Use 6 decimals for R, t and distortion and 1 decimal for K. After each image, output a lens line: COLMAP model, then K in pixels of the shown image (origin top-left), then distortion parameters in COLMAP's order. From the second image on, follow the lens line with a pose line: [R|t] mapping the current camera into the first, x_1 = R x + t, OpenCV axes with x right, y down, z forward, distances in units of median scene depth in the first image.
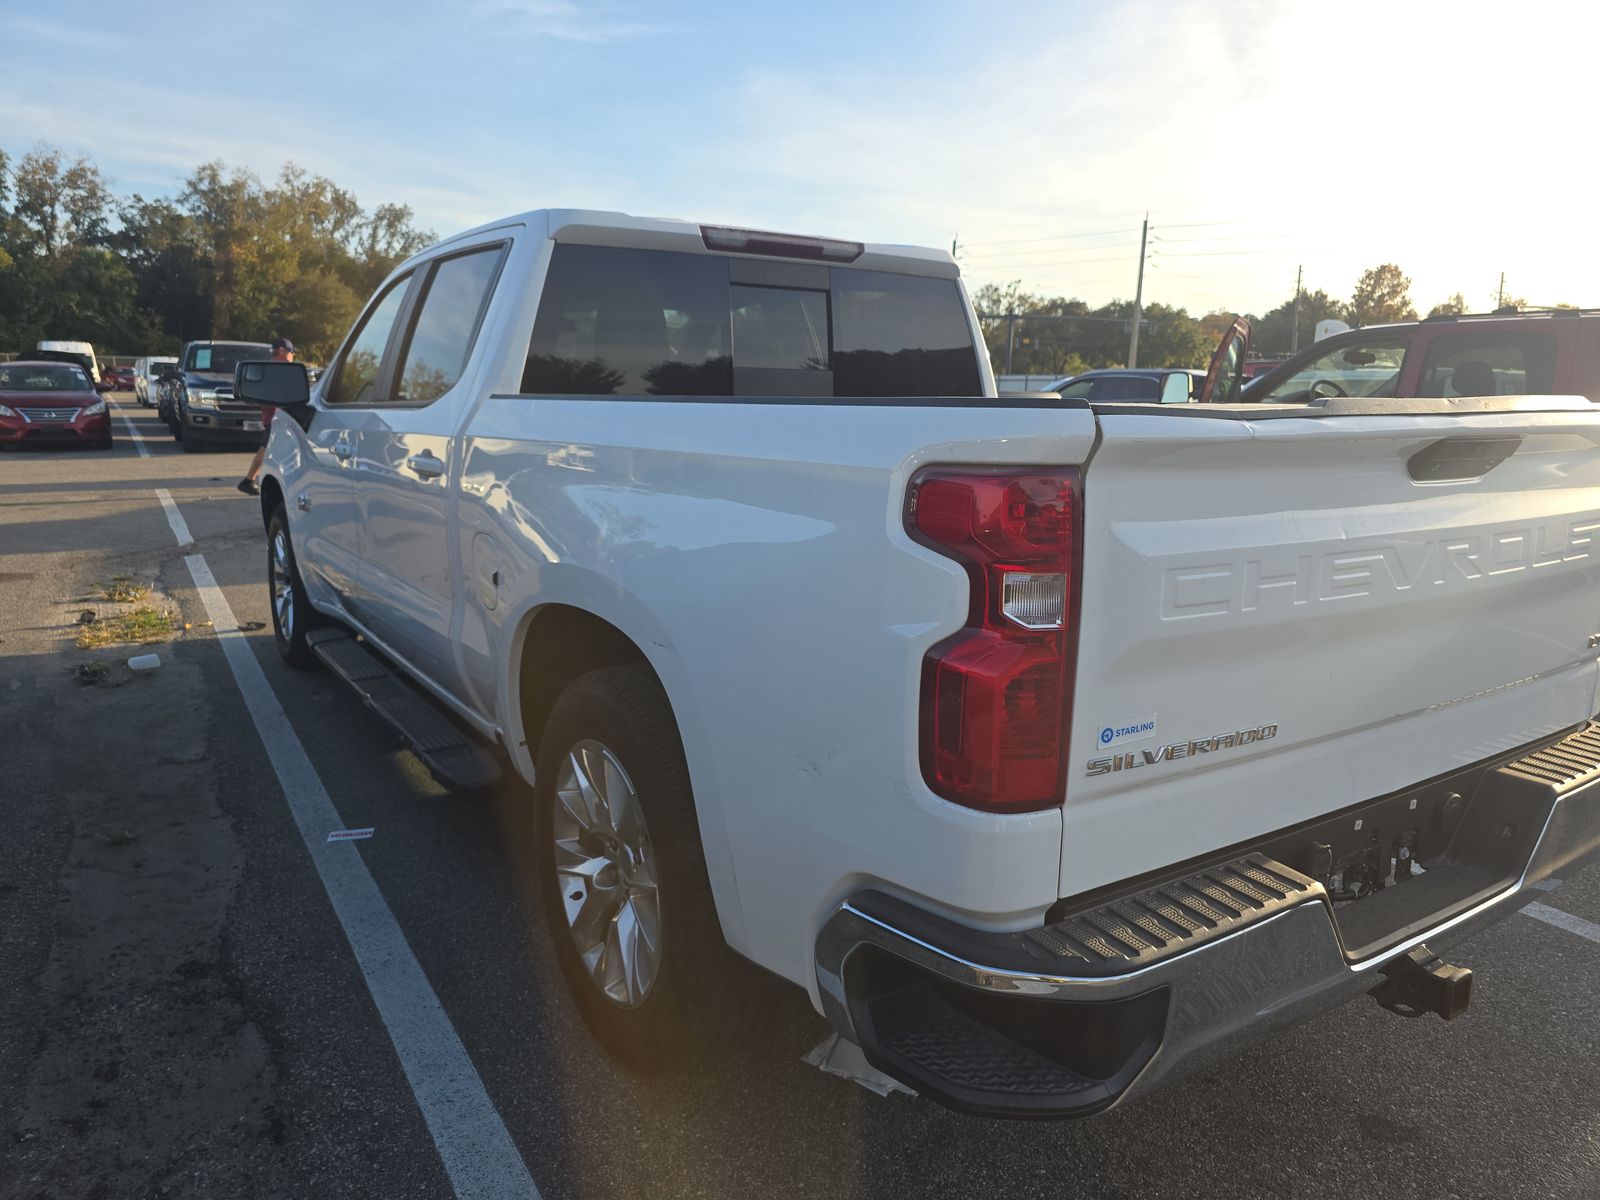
lens RADIAL K [[1078.2, 0, 805.3], [0, 1078.2, 600.0], [0, 0, 1]] dist [0.060028, -0.054003]
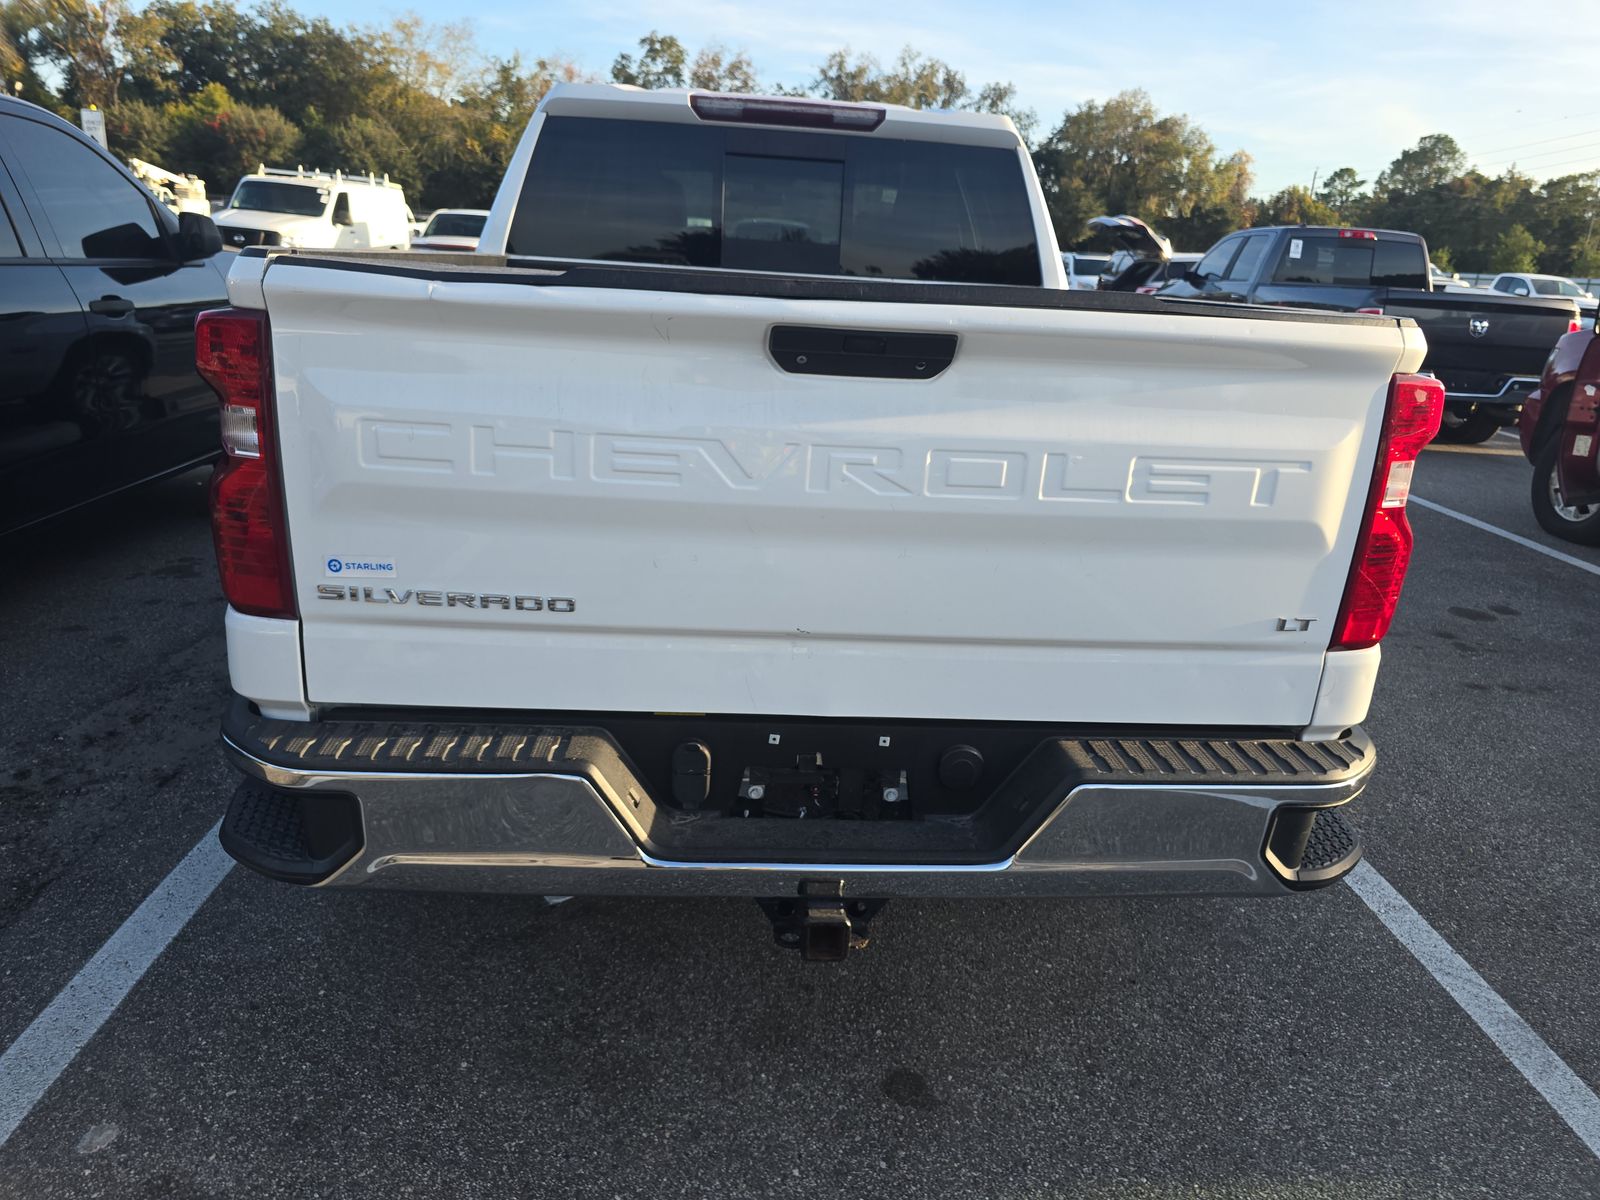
lens RADIAL K [[1078.2, 0, 805.3], [0, 1078.2, 600.0], [0, 0, 1]] dist [0.060028, -0.054003]
pose [[0.869858, 0.183577, -0.457872, 0.097245], [-0.138051, 0.981680, 0.131323, -0.004235], [0.473592, -0.051022, 0.879265, 0.019866]]
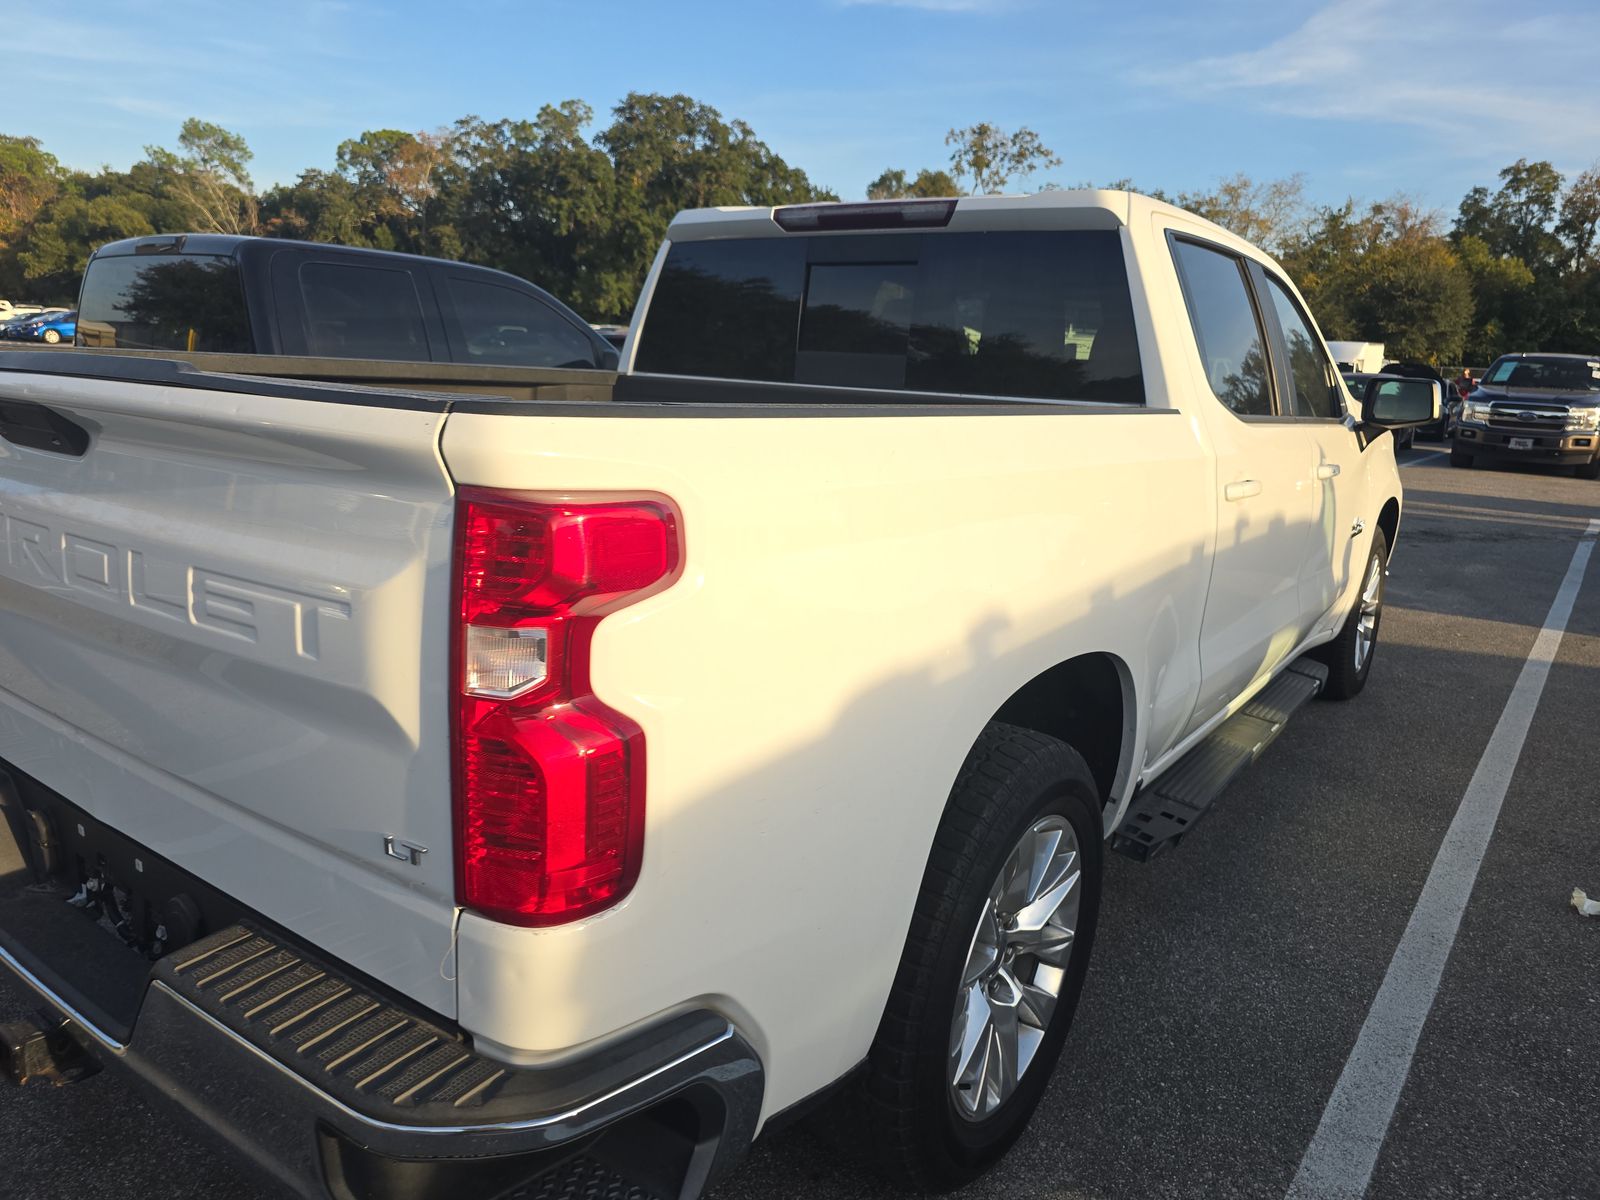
lens RADIAL K [[1109.2, 0, 840.2], [0, 1109.2, 598.7], [0, 0, 1]] dist [0.052534, -0.066195]
pose [[0.377113, 0.193861, -0.905651, 0.158546], [-0.213188, 0.969760, 0.118812, -0.023165], [0.901297, 0.148268, 0.407037, 0.119938]]
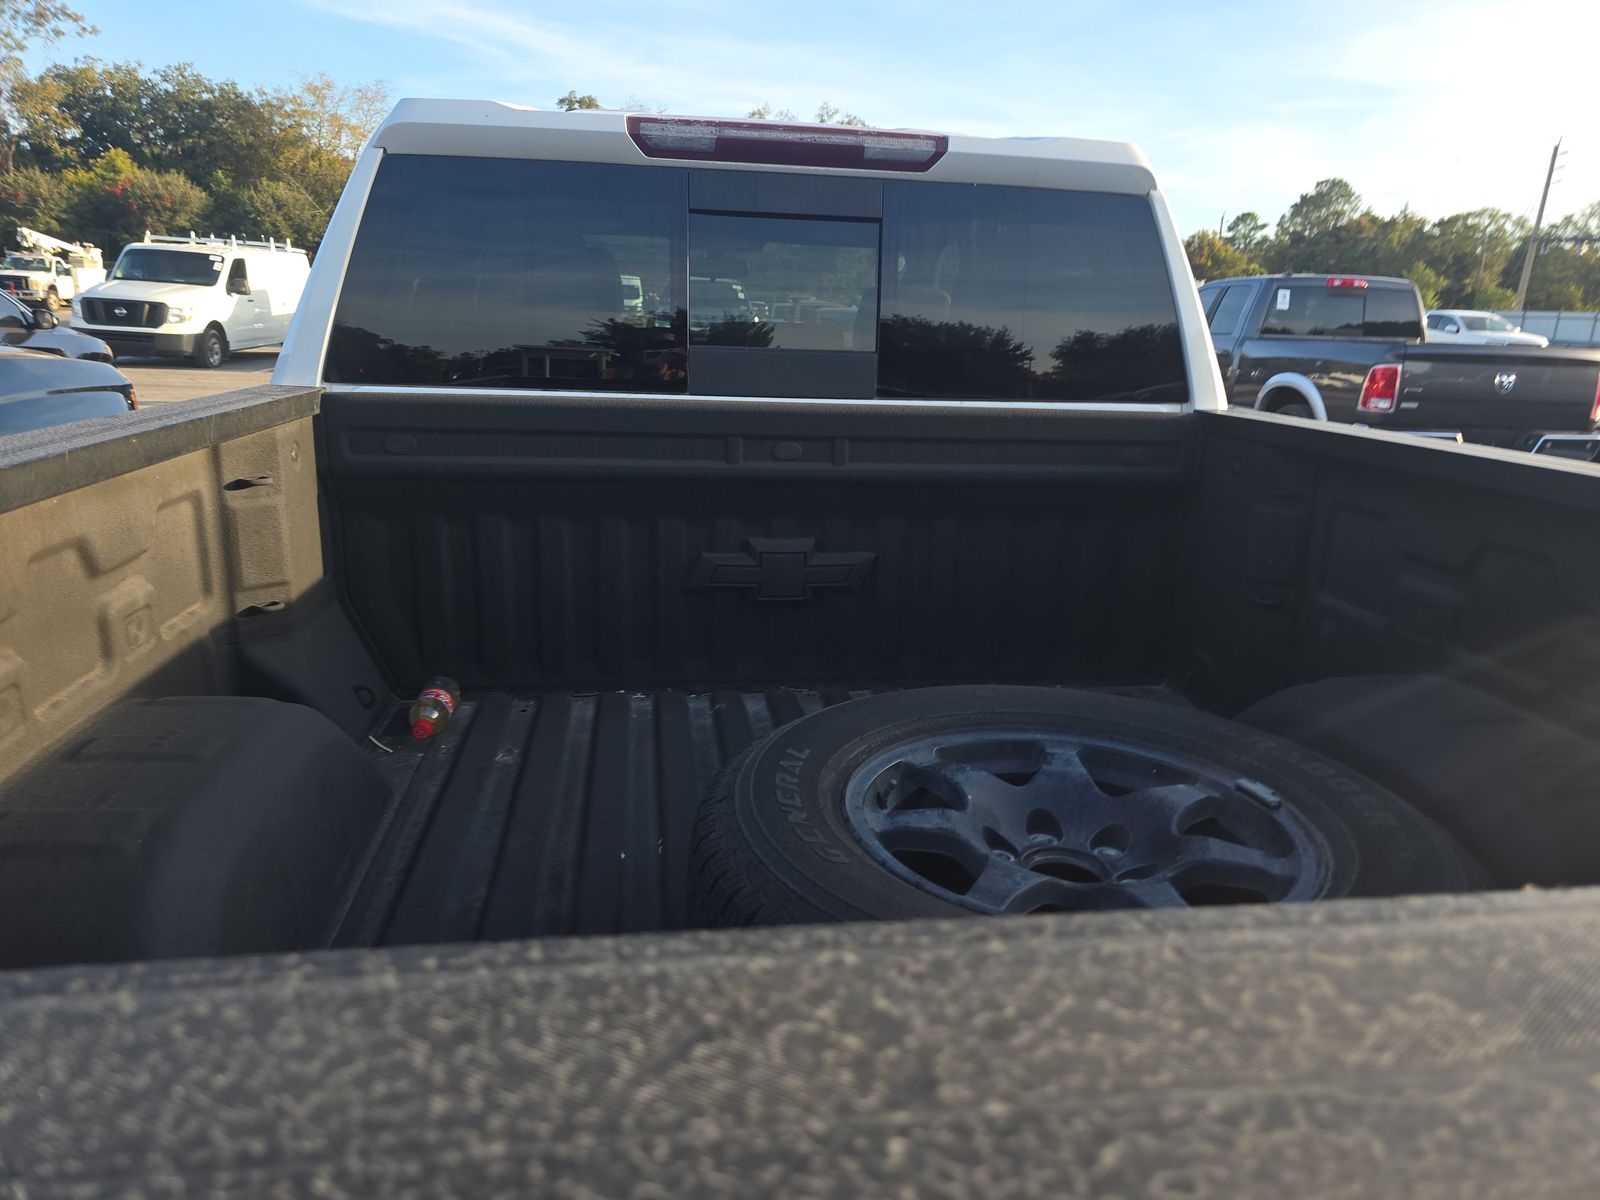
lens RADIAL K [[1066.6, 0, 818.1], [0, 1066.6, 594.7], [0, 0, 1]] dist [0.053370, -0.039454]
pose [[0.905920, 0.123879, -0.404923, 0.049137], [-0.099716, 0.991769, 0.080323, -0.023375], [0.411540, -0.032389, 0.910816, 0.082463]]
